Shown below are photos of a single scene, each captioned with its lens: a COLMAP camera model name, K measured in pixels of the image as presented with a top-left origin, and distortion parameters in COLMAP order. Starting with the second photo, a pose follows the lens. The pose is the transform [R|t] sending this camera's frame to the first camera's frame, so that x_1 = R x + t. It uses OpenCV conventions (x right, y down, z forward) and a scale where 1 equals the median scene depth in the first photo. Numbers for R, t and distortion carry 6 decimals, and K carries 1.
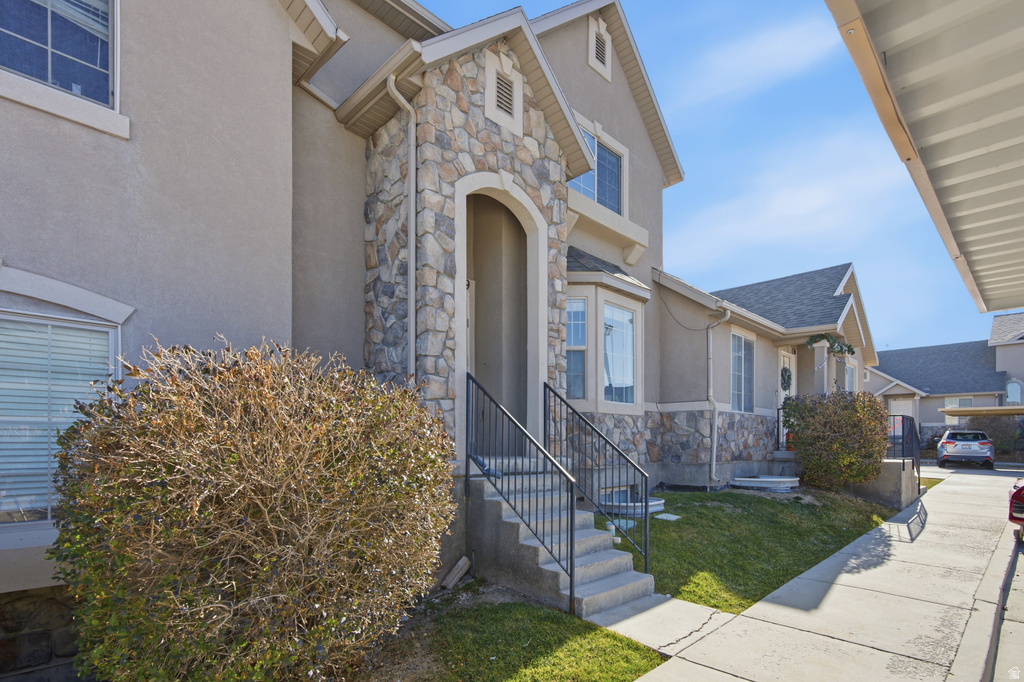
lens RADIAL K [[510.4, 0, 513.8], [0, 510.4, 358.9], [0, 0, 1]] dist [-0.002425, -0.000192]
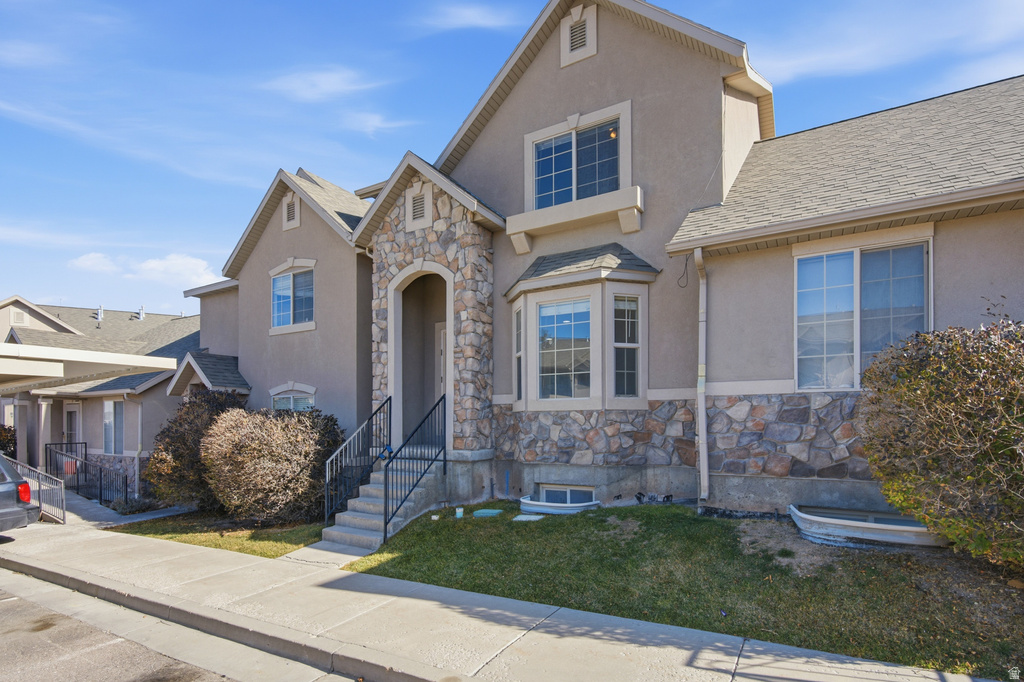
lens RADIAL K [[468.0, 0, 510.1], [0, 468.0, 339.3], [0, 0, 1]] dist [0.001637, 0.000890]
pose [[0.276426, -0.174722, -0.945019, 1.224852], [0.156732, 0.978365, -0.135042, 0.092015], [0.948169, -0.110786, 0.297830, 0.750736]]
